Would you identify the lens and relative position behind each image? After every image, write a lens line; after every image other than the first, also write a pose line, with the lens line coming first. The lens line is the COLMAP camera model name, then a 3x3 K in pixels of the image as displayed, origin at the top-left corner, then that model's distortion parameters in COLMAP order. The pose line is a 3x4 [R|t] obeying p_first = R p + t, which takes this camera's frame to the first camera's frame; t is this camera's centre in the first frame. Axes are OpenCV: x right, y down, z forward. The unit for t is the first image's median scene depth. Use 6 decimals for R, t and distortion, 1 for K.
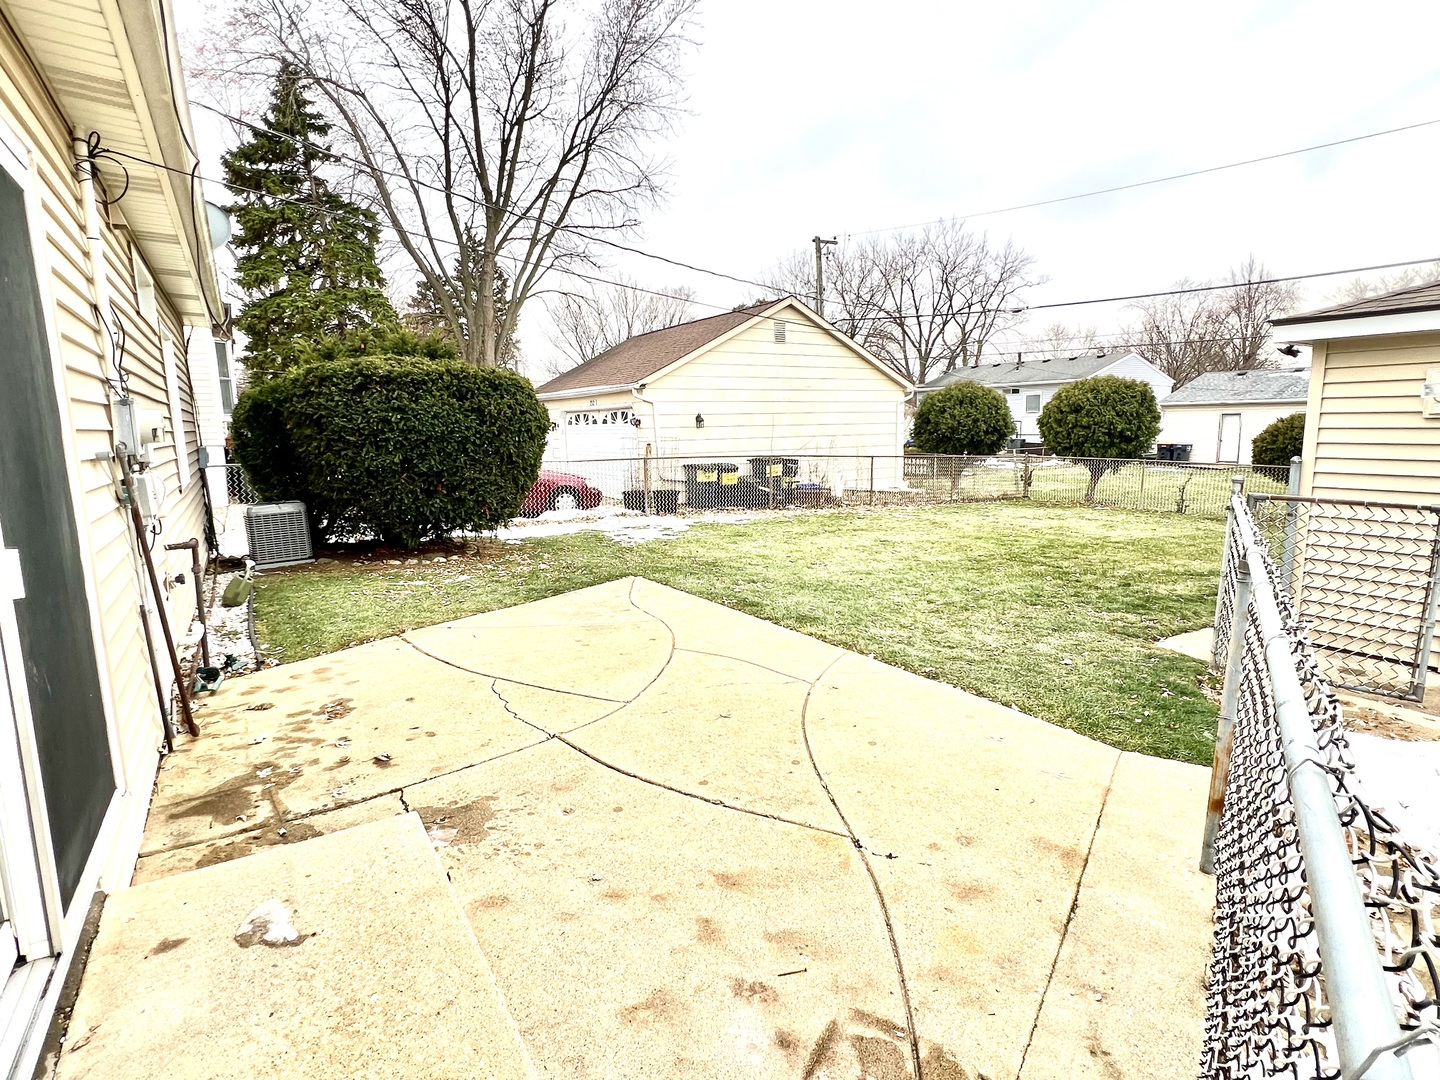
lens RADIAL K [[745.5, 0, 720.0], [0, 745.5, 540.0], [0, 0, 1]] dist [0.000906, 0.000425]
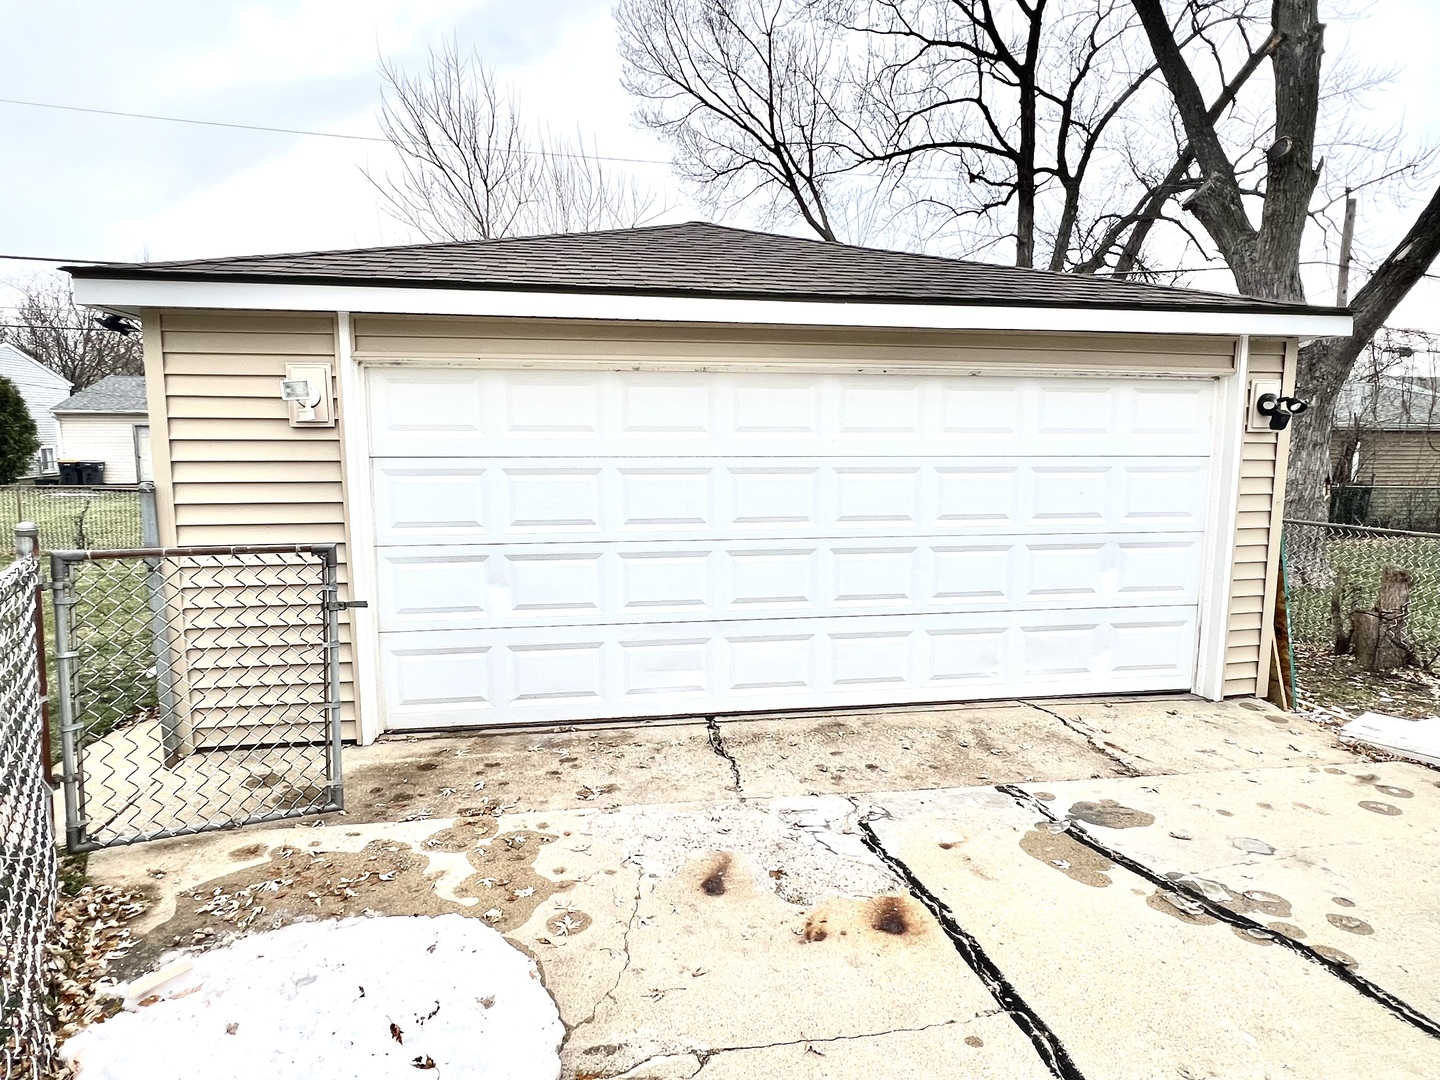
lens RADIAL K [[867.4, 0, 720.0], [0, 867.4, 540.0], [0, 0, 1]] dist [-0.004615, -0.001521]
pose [[0.388119, -0.102385, 0.915904, 0.246735], [0.135333, 0.989368, 0.053250, -0.030712], [-0.911619, 0.103285, 0.397849, 0.220563]]
